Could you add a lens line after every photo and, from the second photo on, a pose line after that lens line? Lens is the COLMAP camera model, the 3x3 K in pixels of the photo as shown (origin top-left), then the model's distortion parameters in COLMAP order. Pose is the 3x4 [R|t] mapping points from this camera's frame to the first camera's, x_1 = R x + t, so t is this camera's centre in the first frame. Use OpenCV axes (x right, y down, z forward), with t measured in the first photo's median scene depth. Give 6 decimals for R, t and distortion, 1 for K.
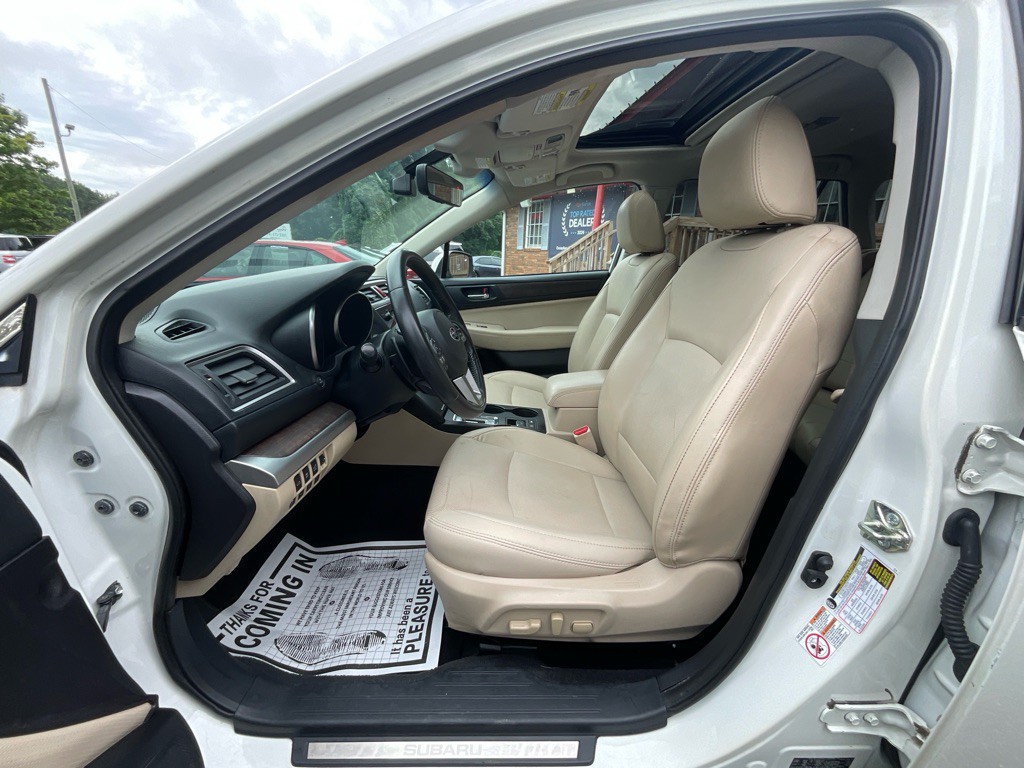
lens RADIAL K [[414.9, 0, 528.6], [0, 414.9, 388.6], [0, 0, 1]] dist [-0.002167, -0.000282]
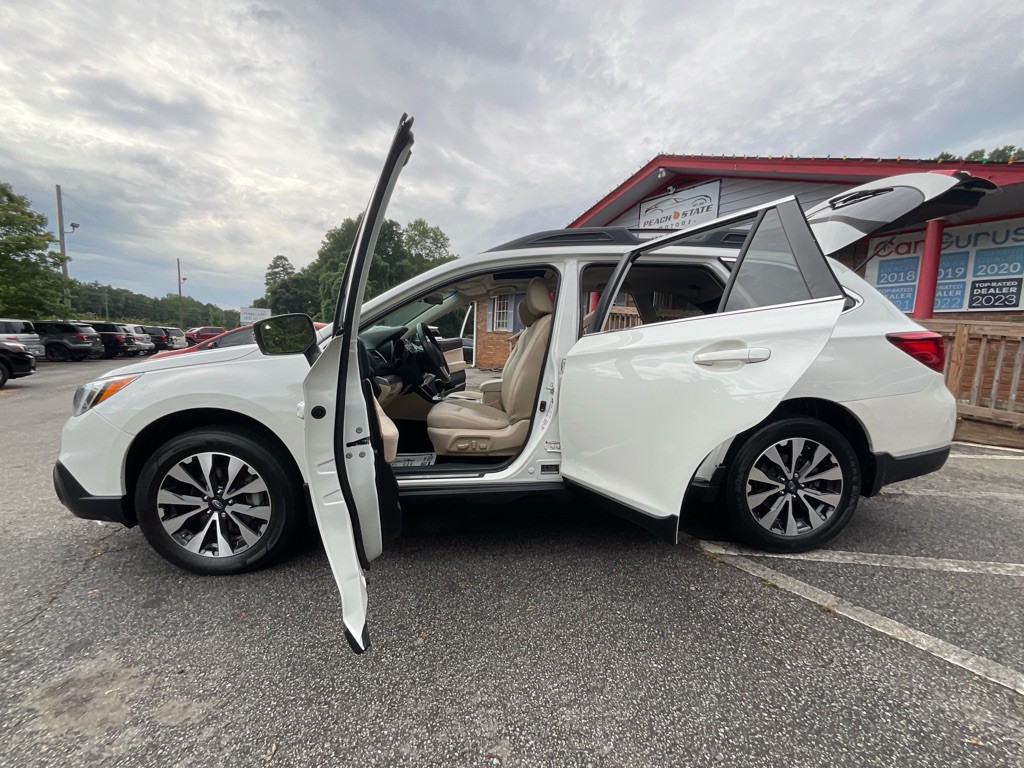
lens RADIAL K [[414.9, 0, 528.6], [0, 414.9, 388.6], [0, 0, 1]] dist [-0.002167, -0.000282]
pose [[0.997992, -0.010054, 0.062540, 0.168197], [0.021786, 0.981570, -0.189856, 0.460032], [-0.059479, 0.190838, 0.979818, -1.199516]]
